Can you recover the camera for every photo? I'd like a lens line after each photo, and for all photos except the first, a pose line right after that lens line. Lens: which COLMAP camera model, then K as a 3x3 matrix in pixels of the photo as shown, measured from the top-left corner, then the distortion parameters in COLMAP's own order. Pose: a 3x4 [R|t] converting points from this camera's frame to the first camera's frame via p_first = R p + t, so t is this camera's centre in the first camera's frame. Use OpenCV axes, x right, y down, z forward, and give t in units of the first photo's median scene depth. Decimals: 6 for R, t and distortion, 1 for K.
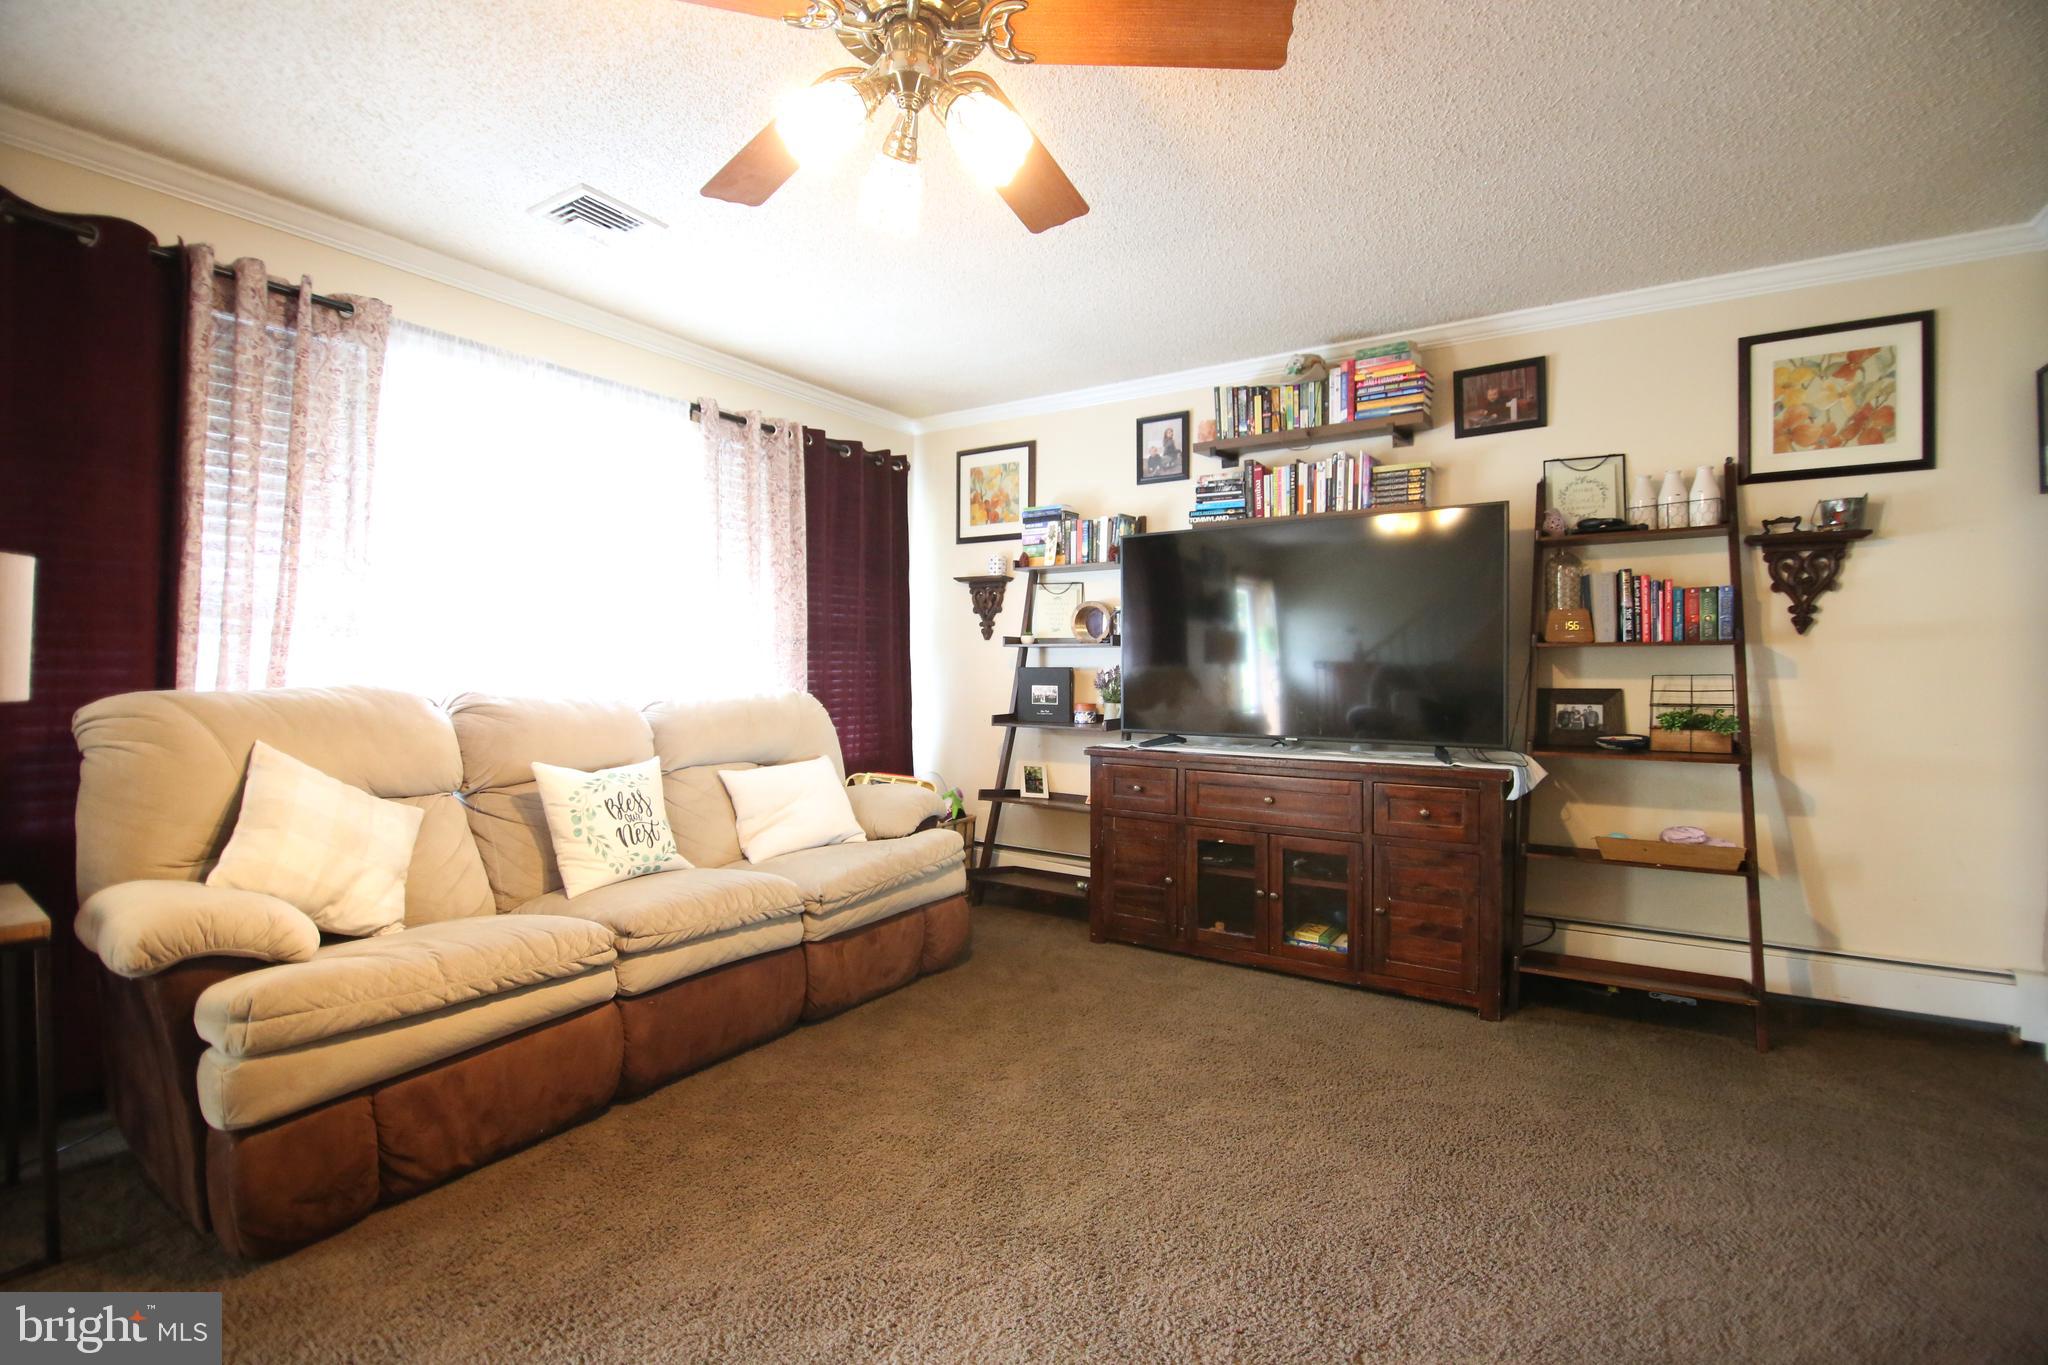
lens RADIAL K [[913.7, 0, 1021.4], [0, 913.7, 676.1], [0, 0, 1]] dist [0.001274, -0.012558]
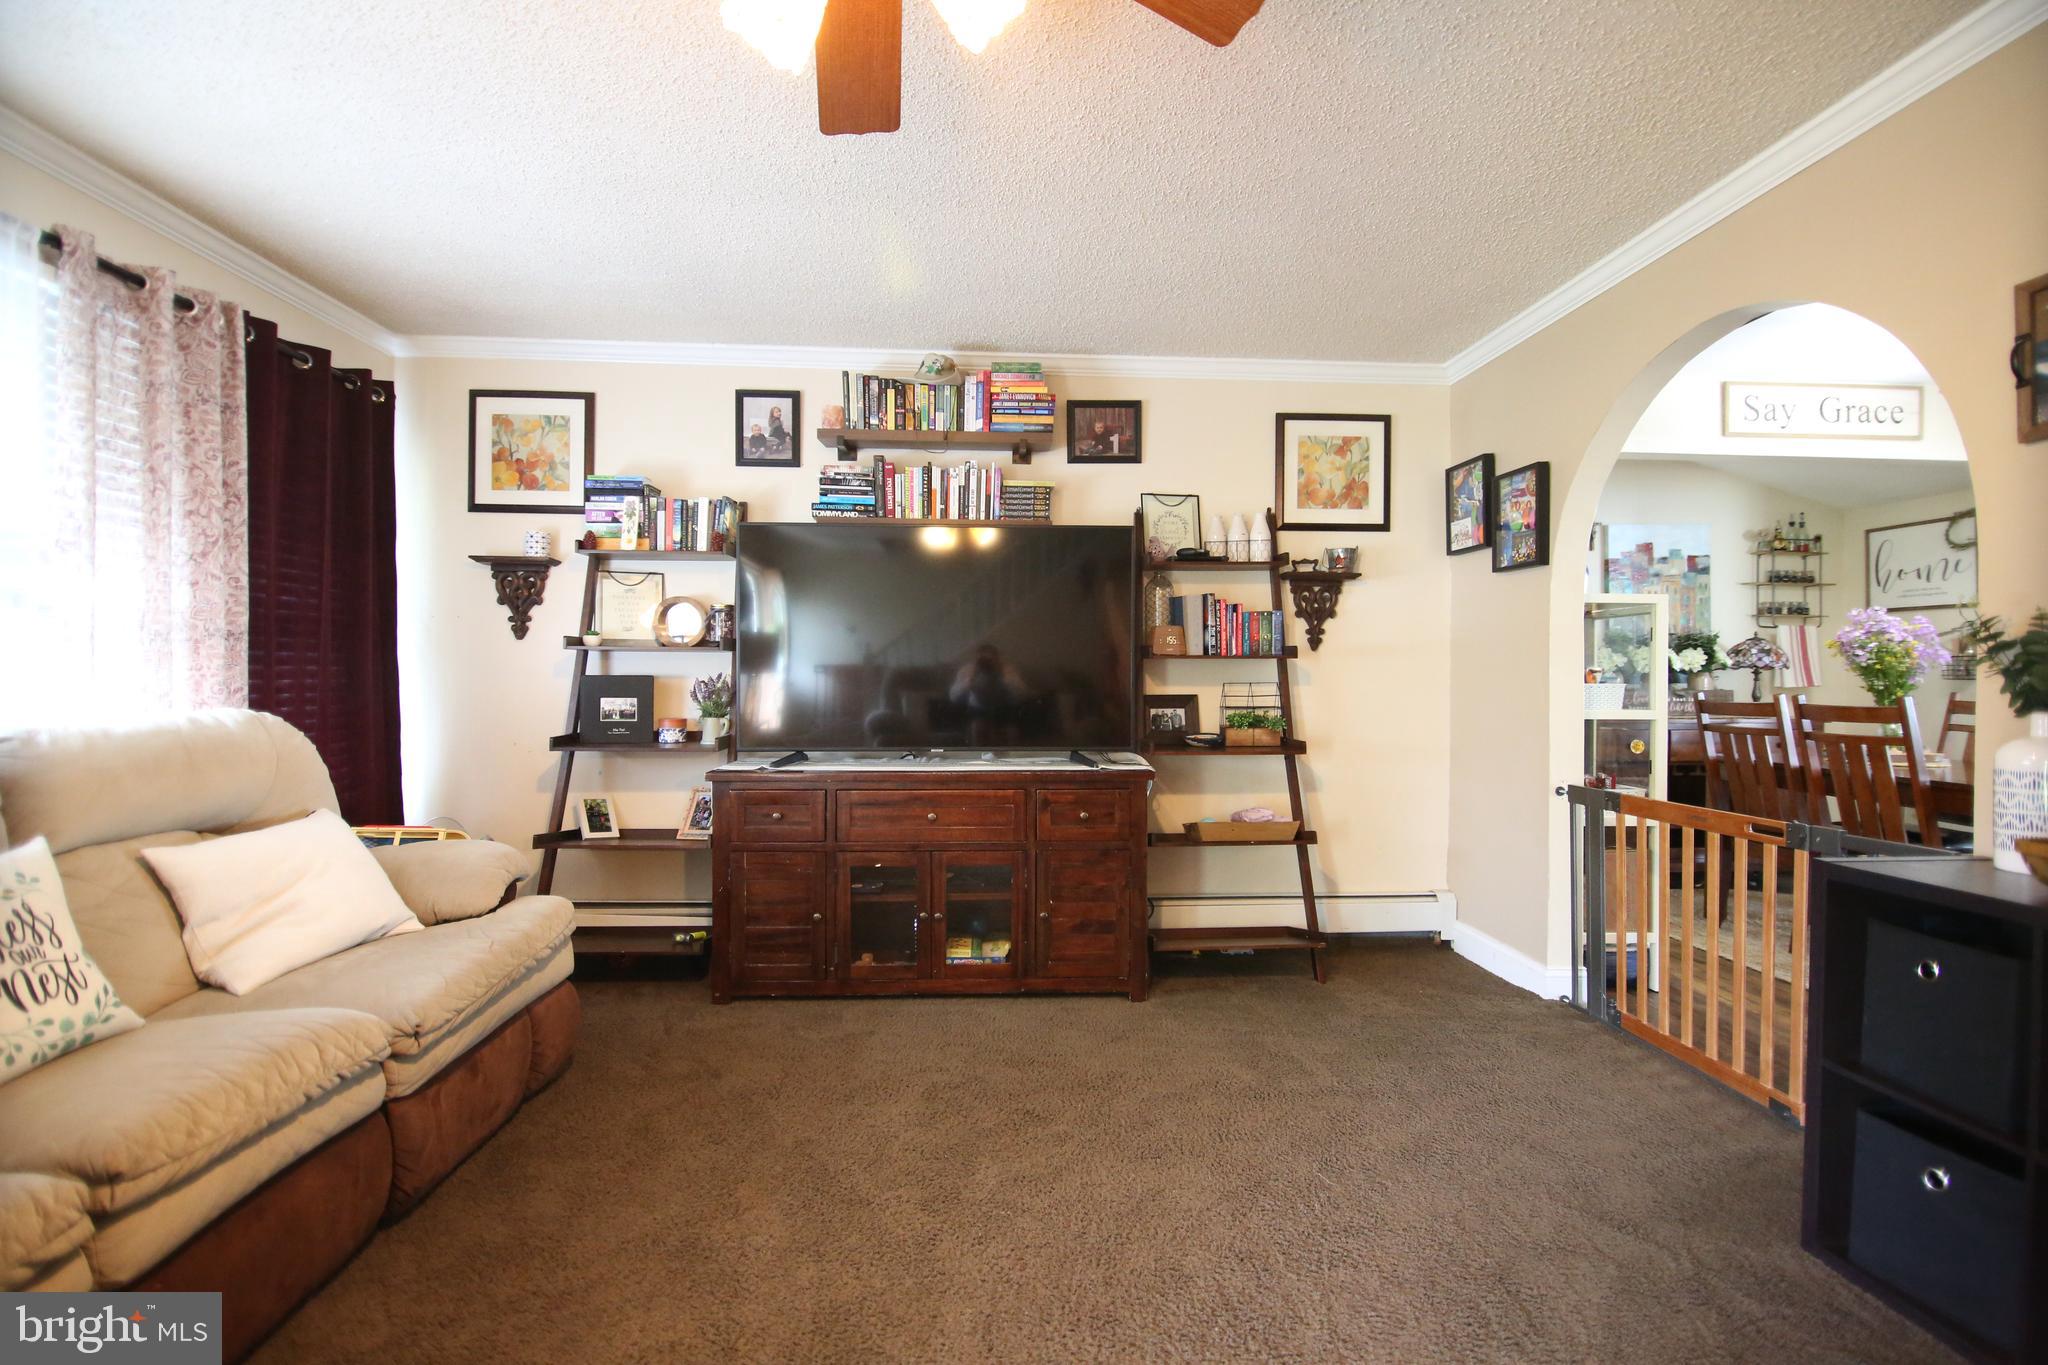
lens RADIAL K [[913.7, 0, 1021.4], [0, 913.7, 676.1], [0, 0, 1]] dist [0.001274, -0.012558]
pose [[0.806449, -0.000961, 0.591303, -0.209267], [0.003532, 0.999989, -0.003193, -0.006570], [-0.591293, 0.004664, 0.806443, 0.172426]]
